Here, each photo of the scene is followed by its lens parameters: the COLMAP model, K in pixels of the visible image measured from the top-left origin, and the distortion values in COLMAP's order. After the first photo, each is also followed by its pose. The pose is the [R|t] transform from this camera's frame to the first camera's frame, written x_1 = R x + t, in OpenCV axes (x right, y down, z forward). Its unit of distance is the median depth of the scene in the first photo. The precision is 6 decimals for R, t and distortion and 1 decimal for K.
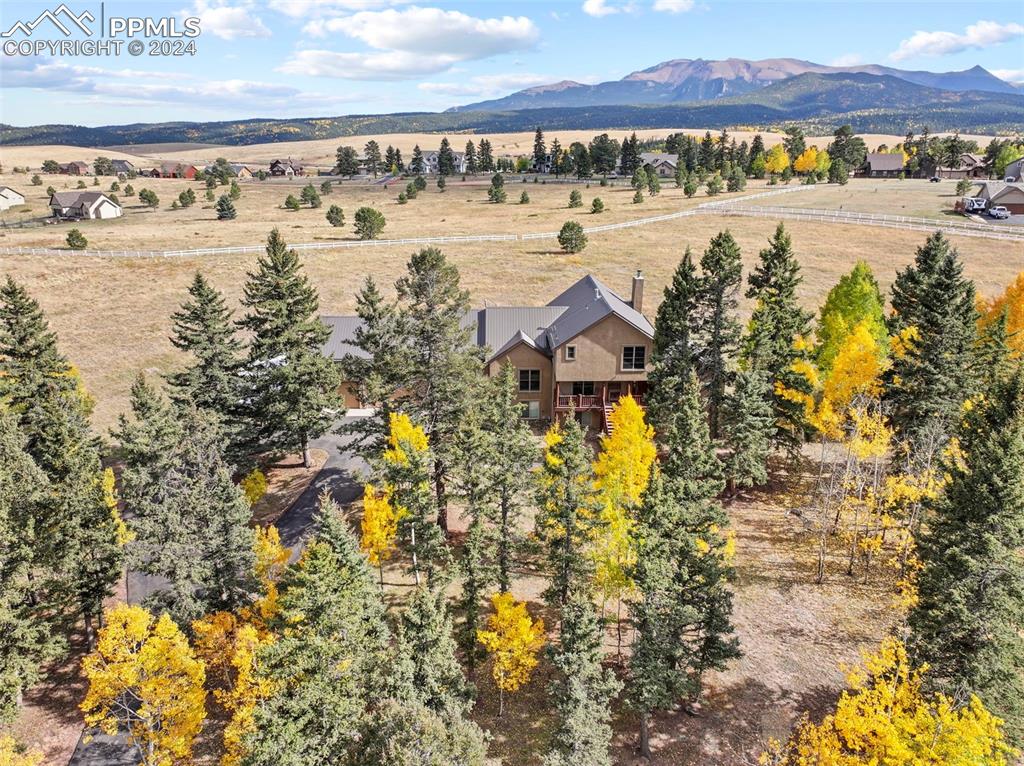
lens RADIAL K [[716.0, 0, 511.8], [0, 716.0, 383.0], [0, 0, 1]] dist [-0.004741, 0.022683]
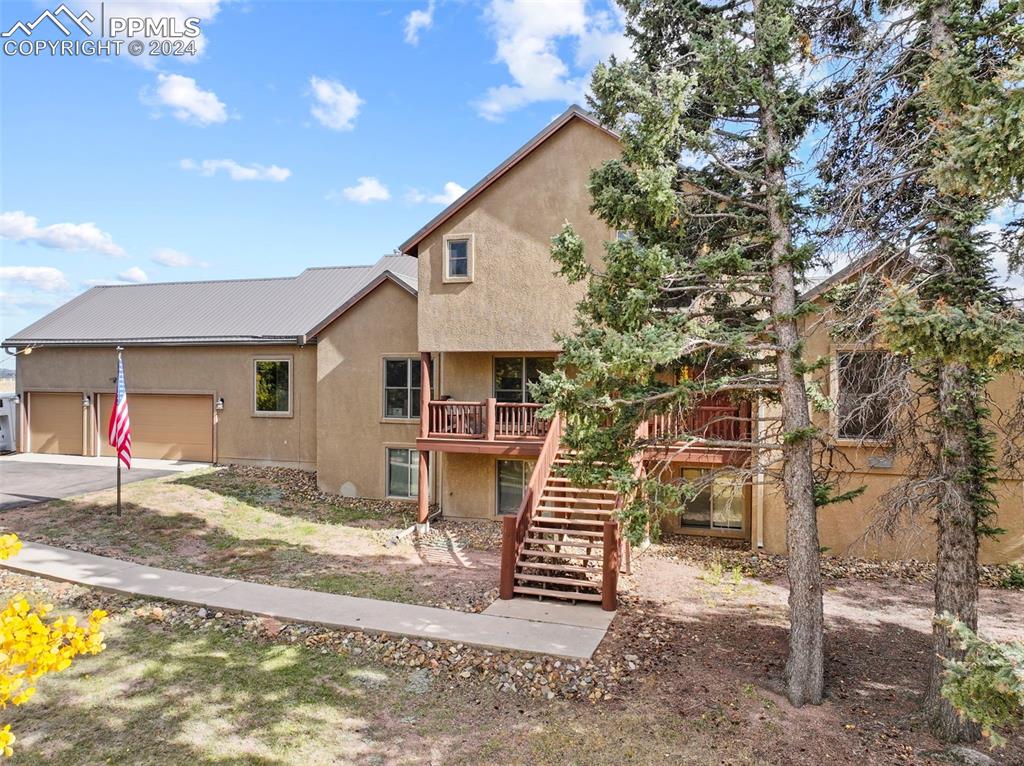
lens RADIAL K [[716.0, 0, 511.0], [0, 716.0, 384.1], [0, 0, 1]] dist [-0.004741, 0.022683]
pose [[0.937721, 0.006042, -0.347336, 0.049467], [-0.116843, 0.947082, -0.298971, 0.023970], [0.327149, 0.320936, 0.888805, 0.166139]]
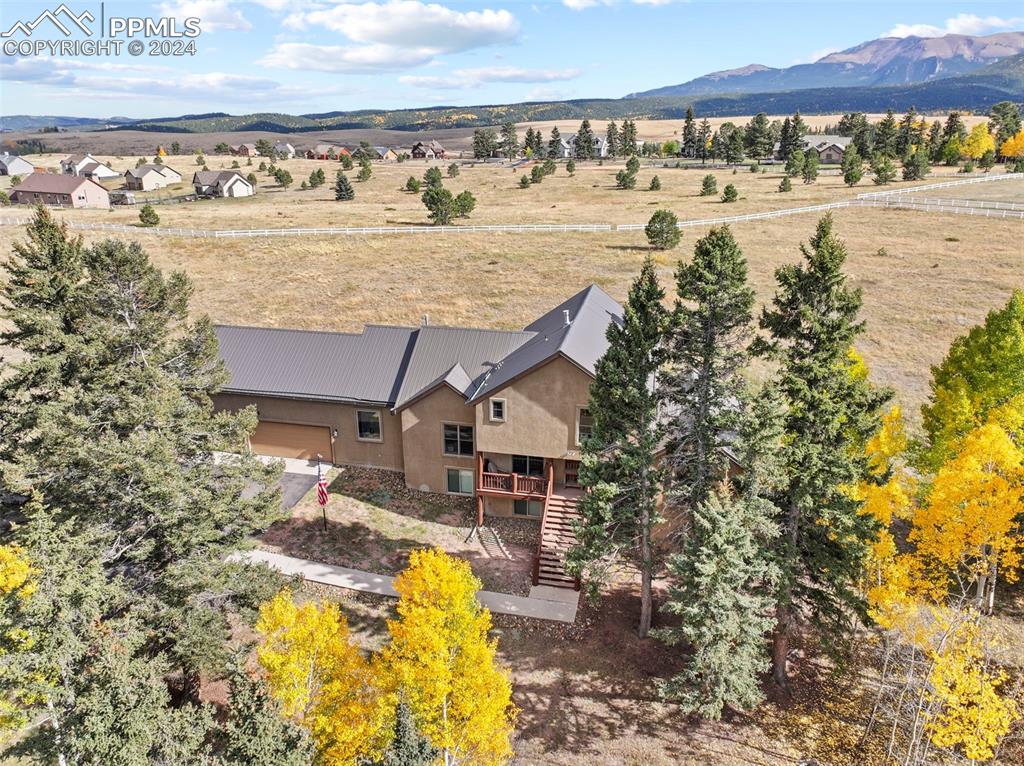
lens RADIAL K [[716.0, 0, 510.3], [0, 716.0, 381.2], [0, 0, 1]] dist [-0.004741, 0.022683]
pose [[0.973129, 0.078001, -0.216648, 0.052053], [-0.075025, 0.996940, 0.021941, -0.018836], [0.217697, -0.005097, 0.976003, 0.085024]]
